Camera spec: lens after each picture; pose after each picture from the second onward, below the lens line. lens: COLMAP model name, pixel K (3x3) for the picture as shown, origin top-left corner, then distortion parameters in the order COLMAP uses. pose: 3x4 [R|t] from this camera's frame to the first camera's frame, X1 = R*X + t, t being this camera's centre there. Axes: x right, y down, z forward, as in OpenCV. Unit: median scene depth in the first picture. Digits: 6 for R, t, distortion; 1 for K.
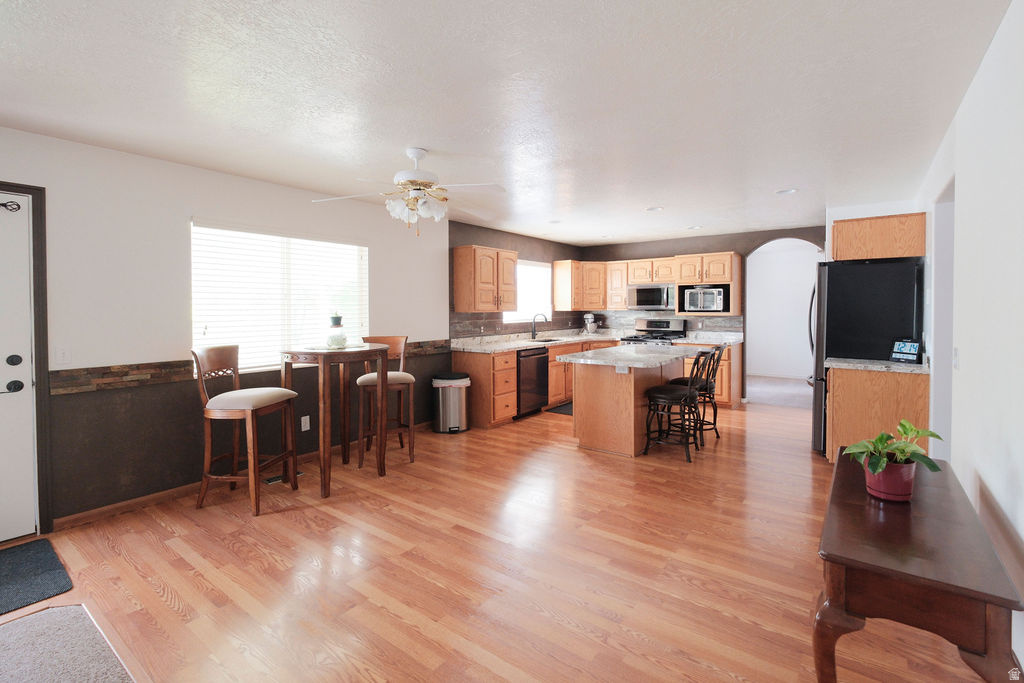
lens RADIAL K [[463.8, 0, 515.4], [0, 463.8, 330.9], [0, 0, 1]] dist [-0.002839, -0.000079]
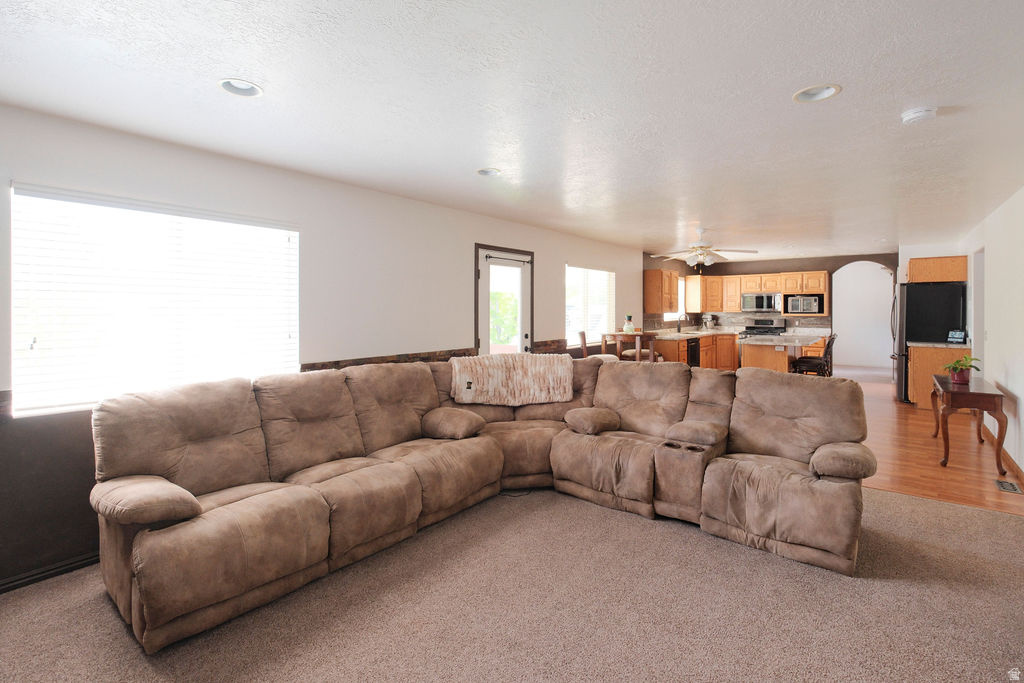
lens RADIAL K [[490.0, 0, 510.1], [0, 490.0, 326.6], [0, 0, 1]] dist [0.002336, 0.000543]
pose [[0.999943, 0.002595, -0.010337, -0.474152], [-0.002724, 0.999918, -0.012474, 0.020288], [0.010303, 0.012501, 0.999869, -0.501483]]
